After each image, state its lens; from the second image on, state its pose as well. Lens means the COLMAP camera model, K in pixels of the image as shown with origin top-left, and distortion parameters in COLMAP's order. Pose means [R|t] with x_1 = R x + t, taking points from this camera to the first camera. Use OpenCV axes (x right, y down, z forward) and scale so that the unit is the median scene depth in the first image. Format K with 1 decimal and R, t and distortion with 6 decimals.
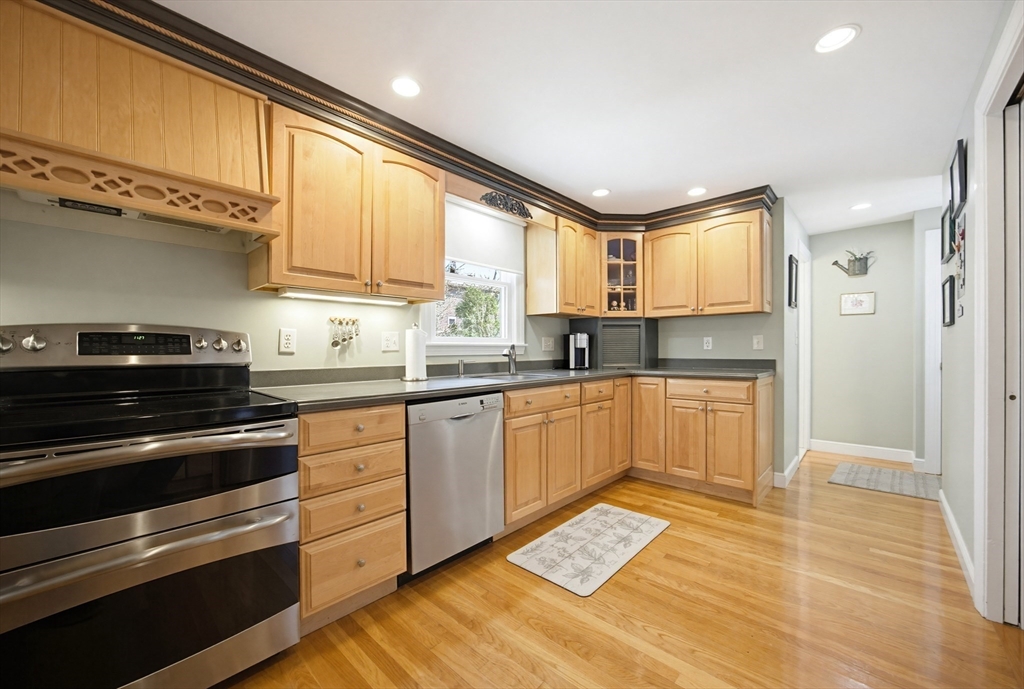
lens RADIAL K [[396.6, 0, 518.3], [0, 396.6, 348.8], [0, 0, 1]] dist [-0.026124, 0.003903]
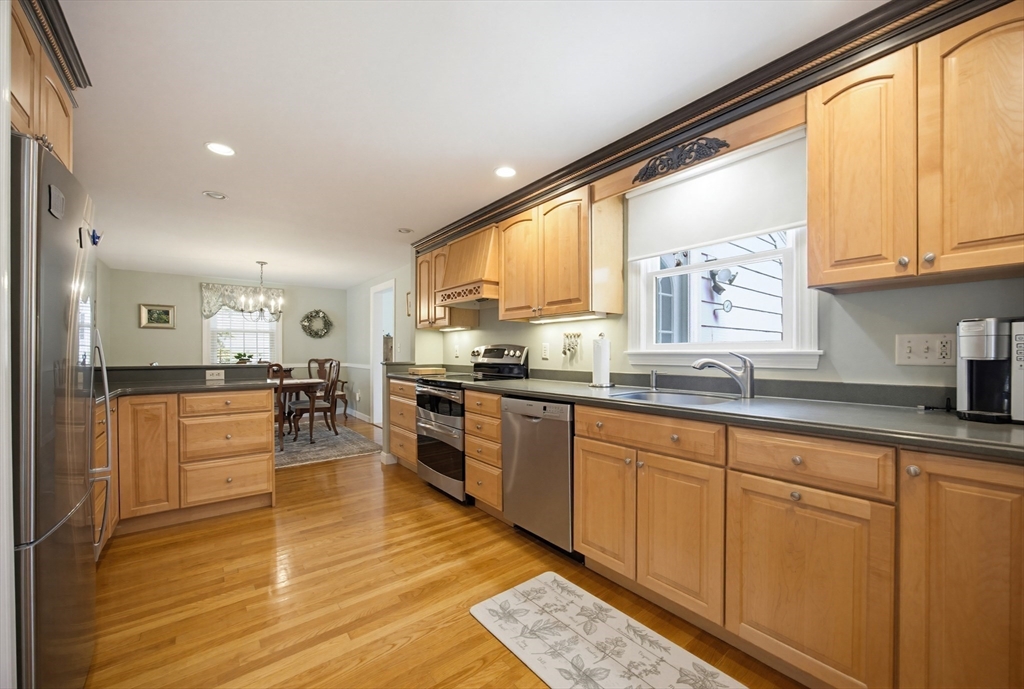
lens RADIAL K [[396.6, 0, 510.7], [0, 396.6, 351.7], [0, 0, 1]] dist [-0.026124, 0.003903]
pose [[-0.165321, 0.001795, -0.986238, 0.916051], [0.000264, 0.999998, 0.001776, -0.017501], [0.986240, 0.000033, -0.165321, 1.026008]]
